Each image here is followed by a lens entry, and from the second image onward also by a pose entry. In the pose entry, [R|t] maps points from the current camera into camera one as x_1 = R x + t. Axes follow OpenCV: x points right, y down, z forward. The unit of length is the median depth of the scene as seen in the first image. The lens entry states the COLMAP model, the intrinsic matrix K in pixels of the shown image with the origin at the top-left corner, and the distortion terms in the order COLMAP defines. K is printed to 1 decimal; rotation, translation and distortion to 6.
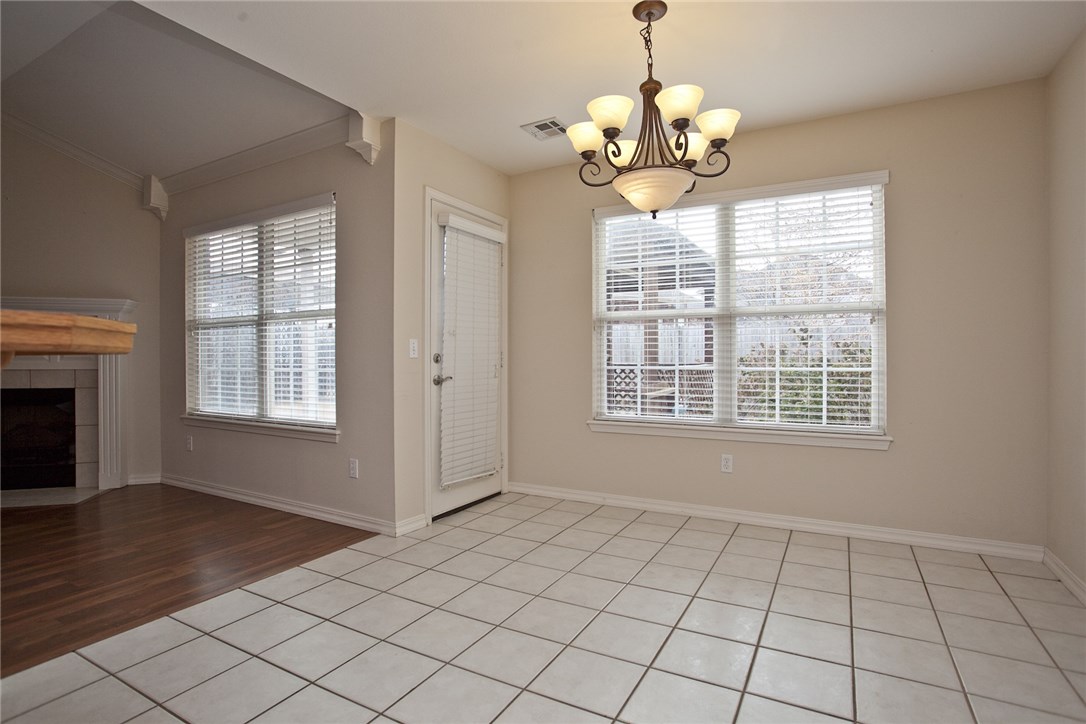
lens RADIAL K [[542.7, 0, 546.0], [0, 542.7, 360.7], [0, 0, 1]] dist [-0.078005, 0.035174]
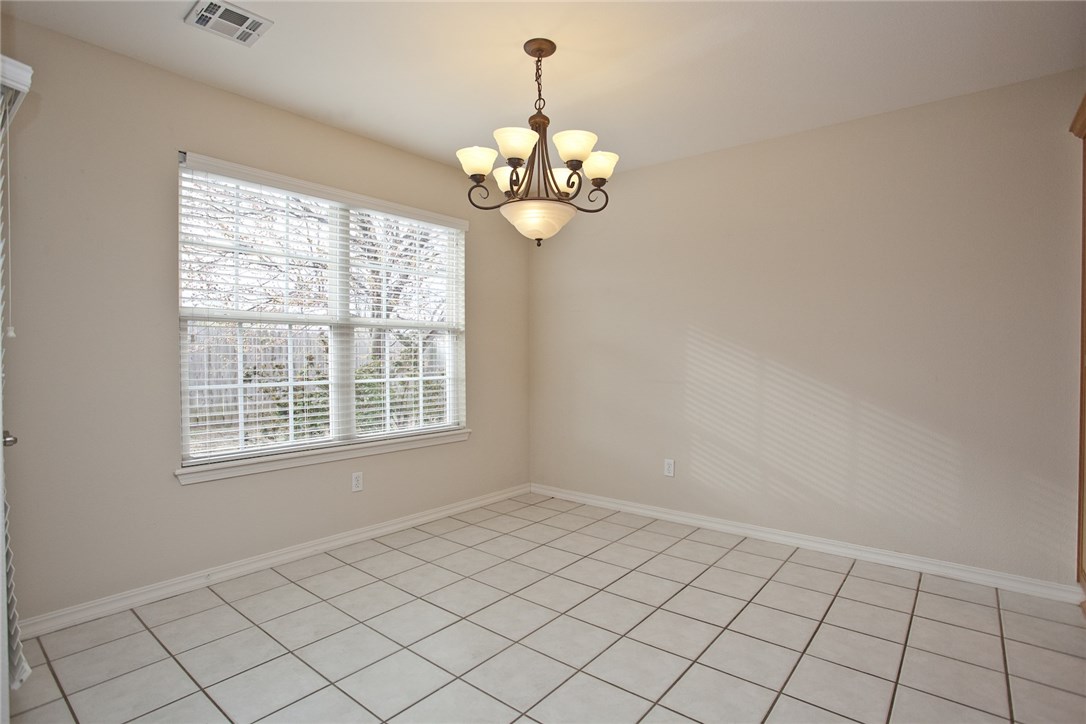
lens RADIAL K [[542.7, 0, 546.0], [0, 542.7, 360.7], [0, 0, 1]] dist [-0.078005, 0.035174]
pose [[0.172563, -0.010177, 0.984946, -0.553209], [0.005784, 0.999940, 0.009319, -0.030661], [-0.984981, 0.004089, 0.172612, 0.523924]]
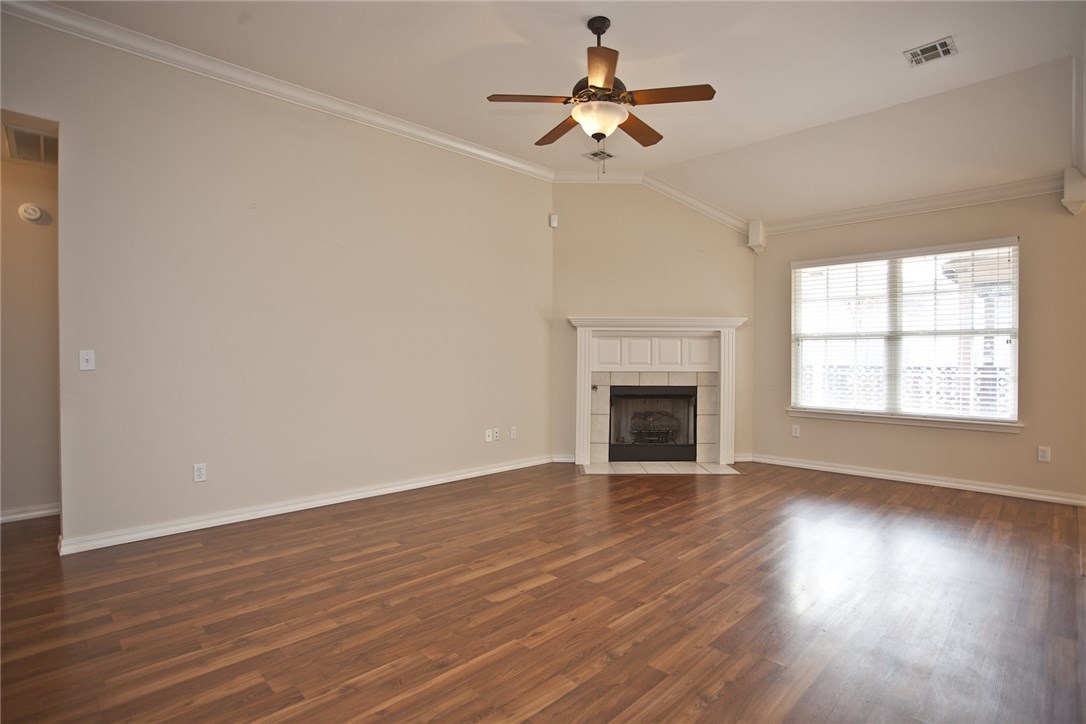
lens RADIAL K [[542.7, 0, 546.0], [0, 542.7, 360.7], [0, 0, 1]] dist [-0.078005, 0.035174]
pose [[0.961533, 0.007878, -0.274578, -1.136848], [-0.006429, 0.999960, 0.006178, -0.020637], [0.274615, -0.004175, 0.961545, -0.505335]]
